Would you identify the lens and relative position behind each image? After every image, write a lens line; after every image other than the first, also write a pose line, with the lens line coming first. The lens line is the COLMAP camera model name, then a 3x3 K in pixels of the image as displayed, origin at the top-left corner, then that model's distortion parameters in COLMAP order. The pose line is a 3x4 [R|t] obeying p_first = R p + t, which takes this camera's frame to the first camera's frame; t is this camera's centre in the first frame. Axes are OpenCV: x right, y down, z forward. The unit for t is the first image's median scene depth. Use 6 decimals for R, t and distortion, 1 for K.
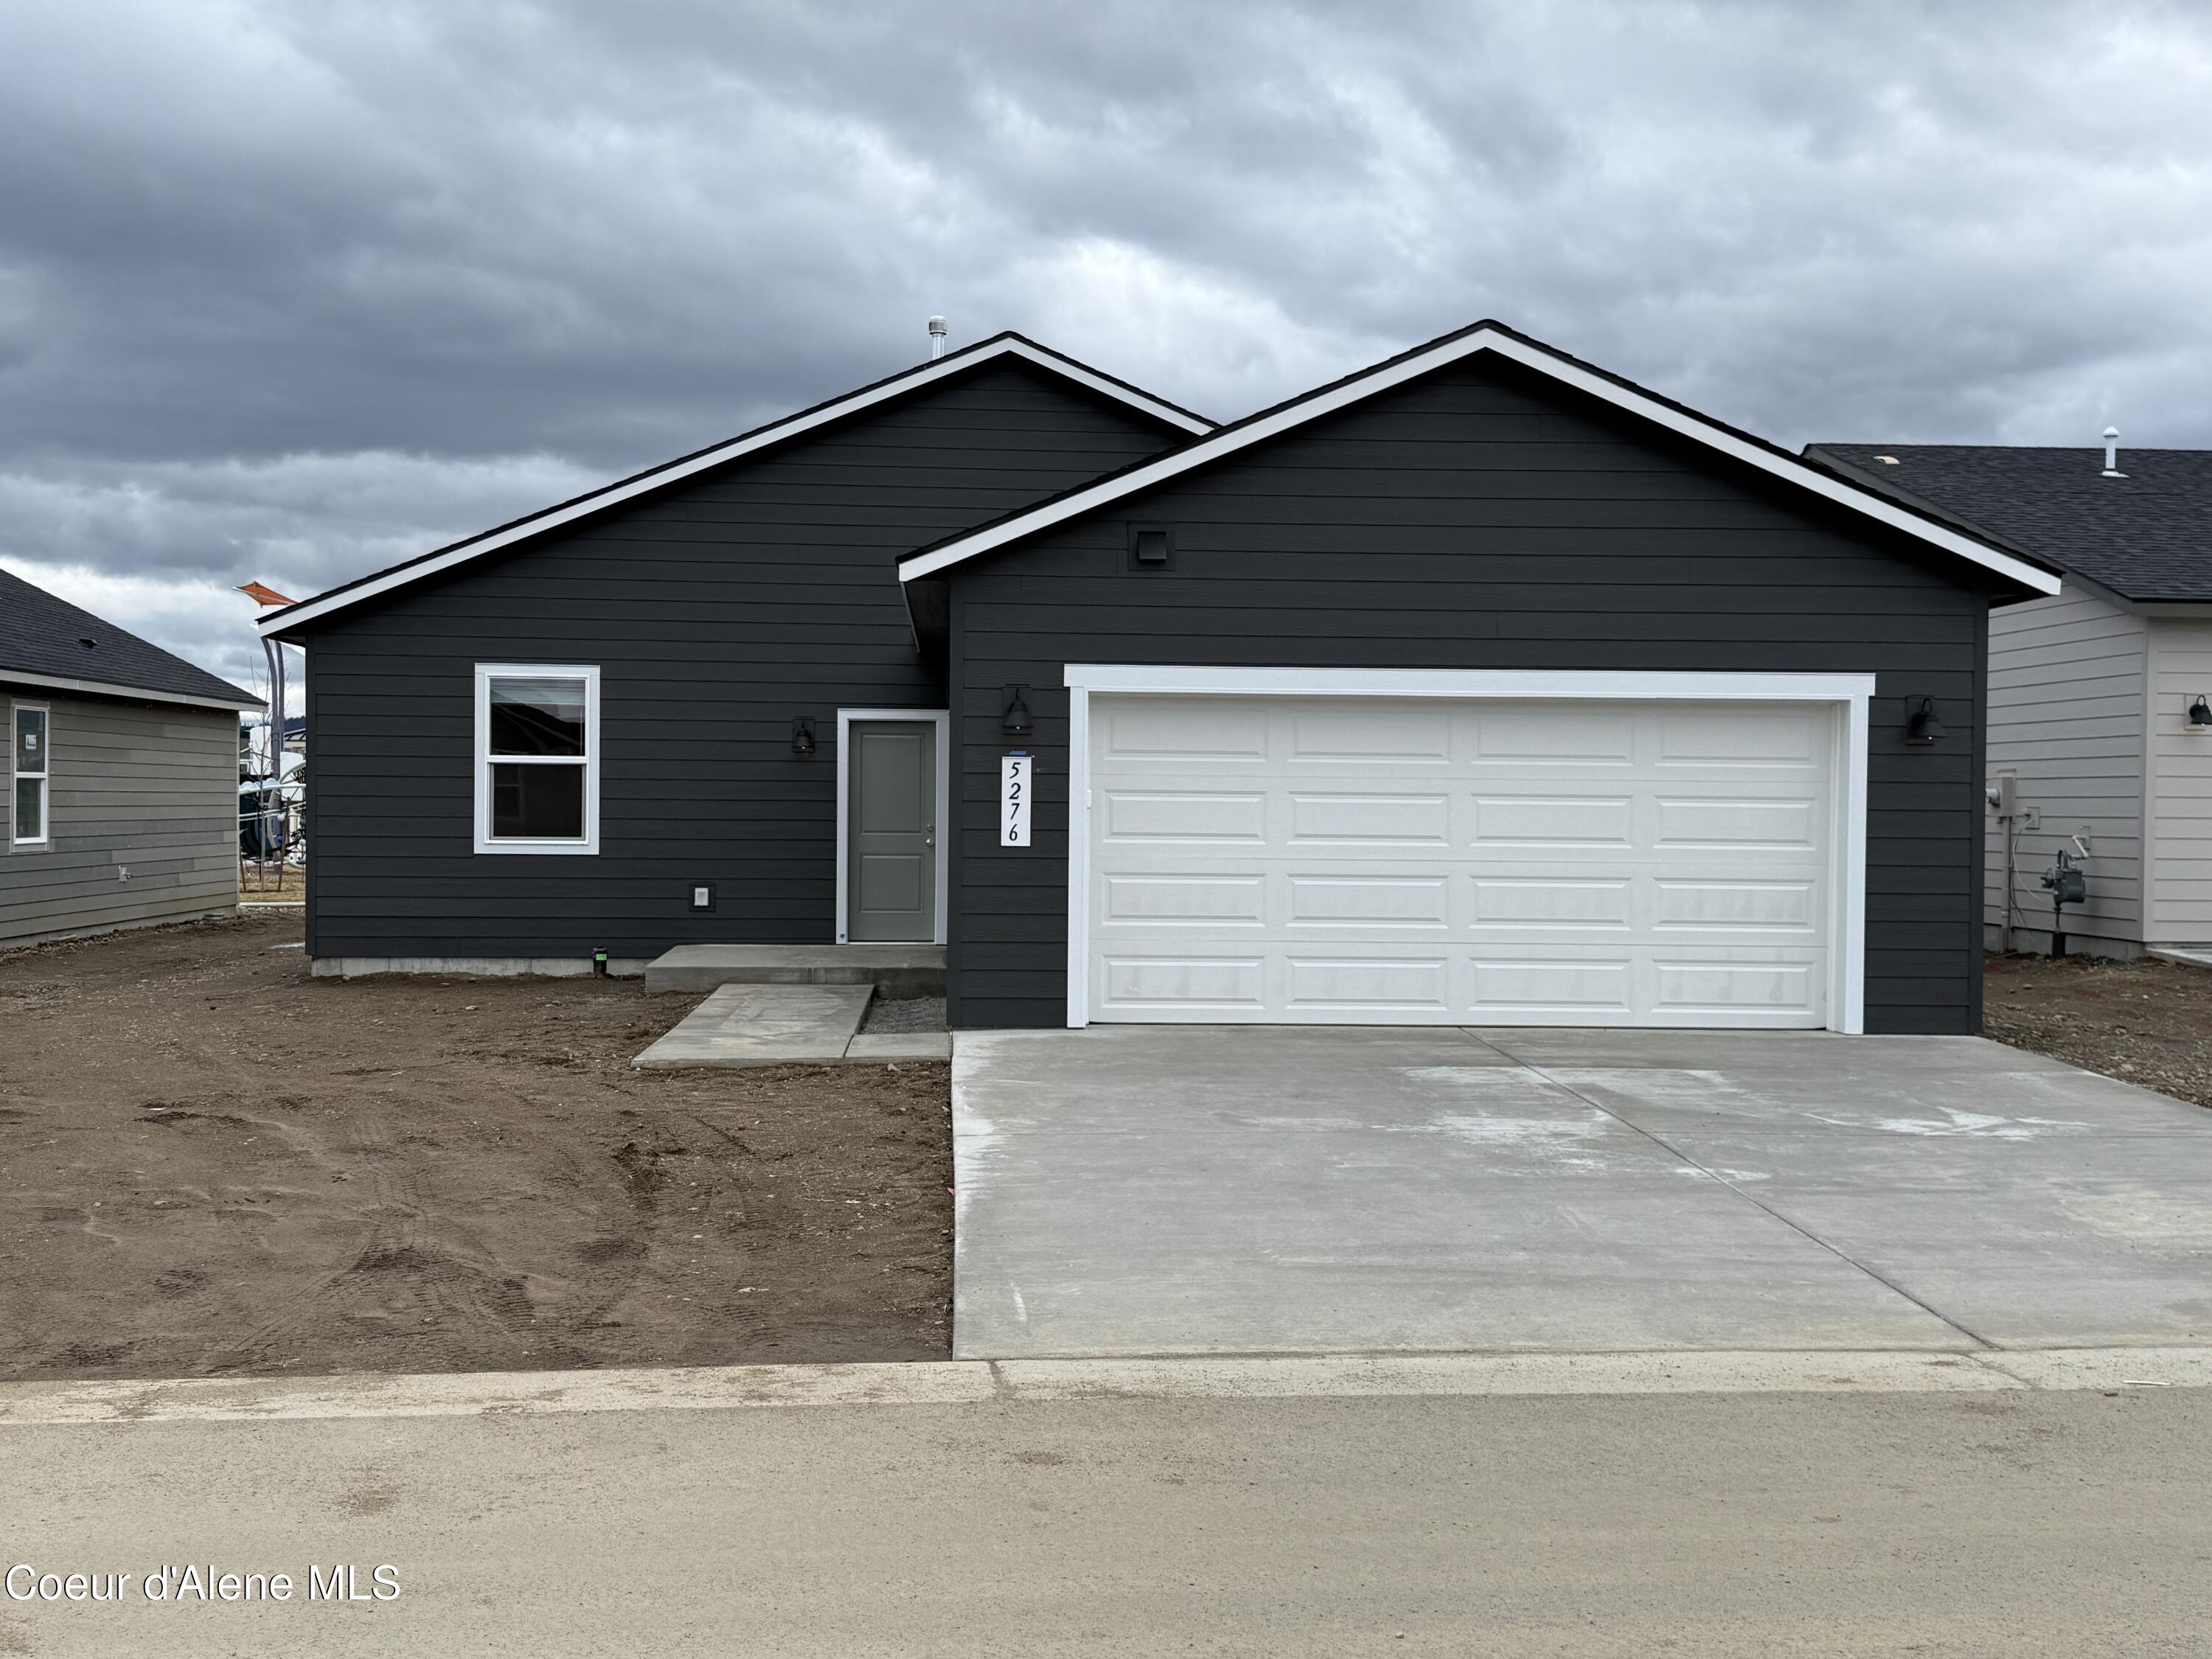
lens RADIAL K [[2261.4, 0, 1090.6], [0, 2261.4, 819.3], [0, 0, 1]] dist [0.059880, 0.000000]
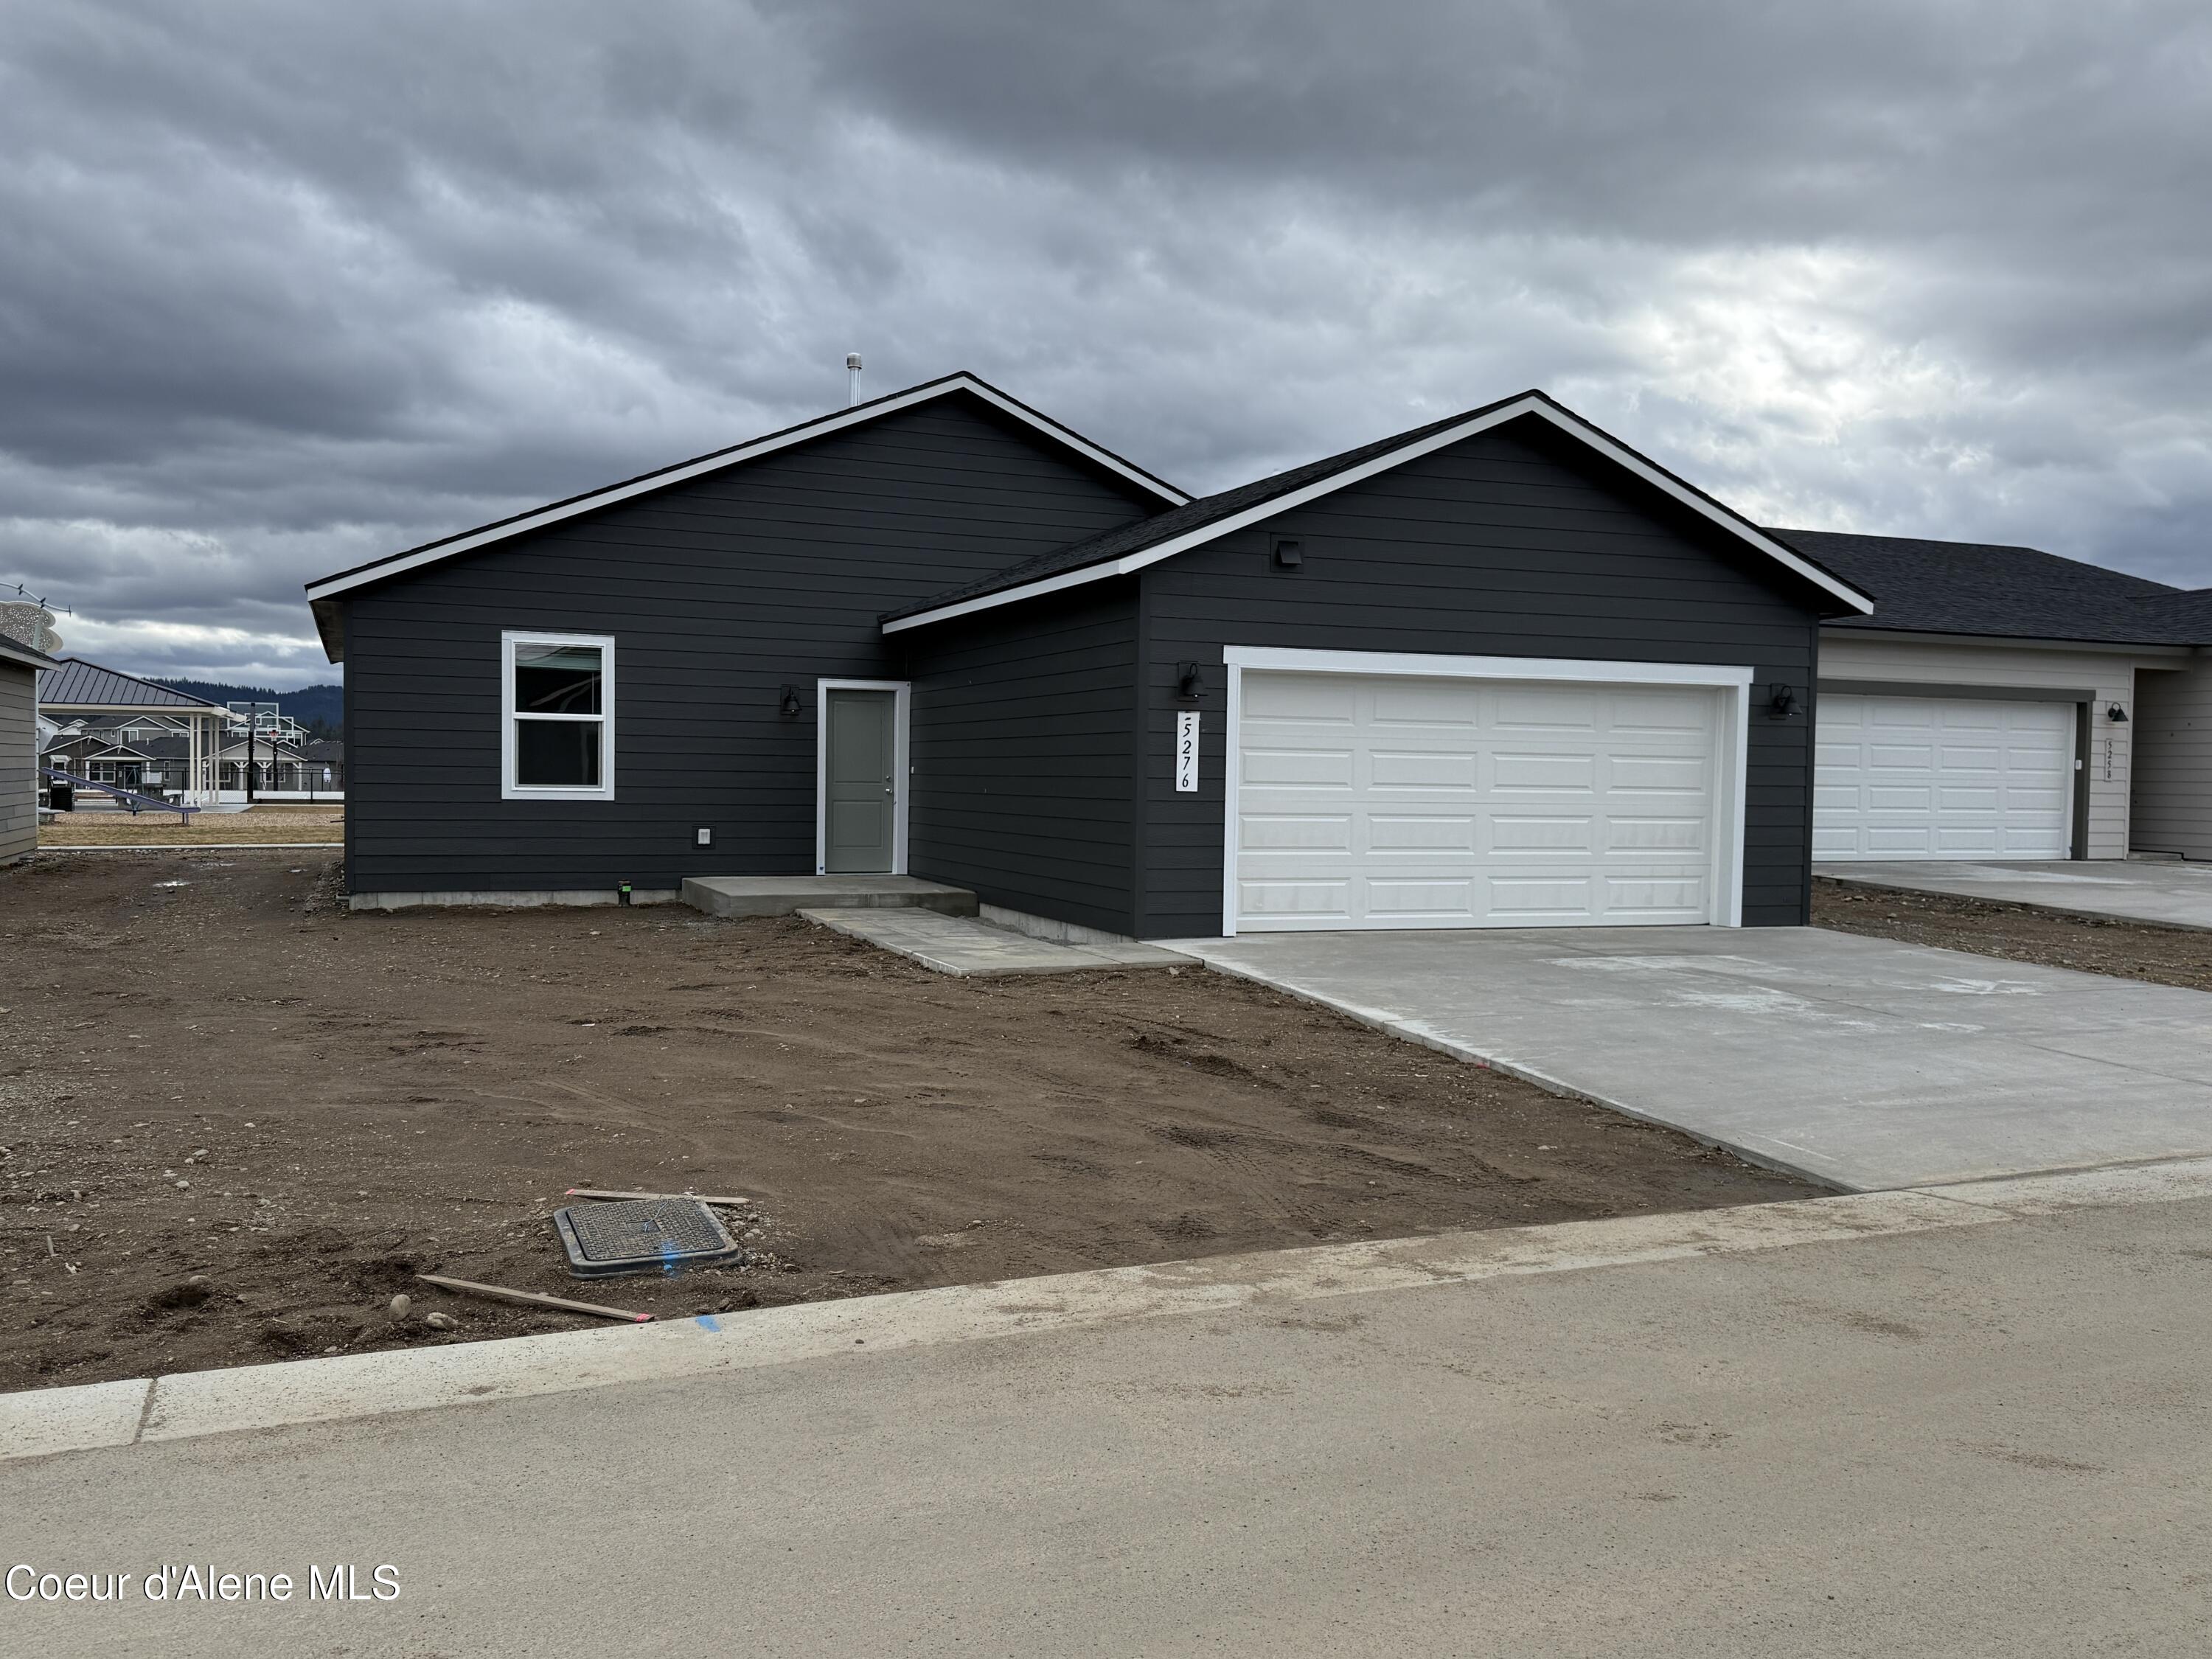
lens RADIAL K [[1749.4, 0, 1101.1], [0, 1749.4, 822.3], [0, 0, 1]] dist [0.034799, -0.049239]
pose [[0.947482, -0.002536, 0.319799, -0.269259], [-0.005106, 0.999721, 0.023053, 0.004950], [-0.319769, -0.023475, 0.947205, 0.074966]]
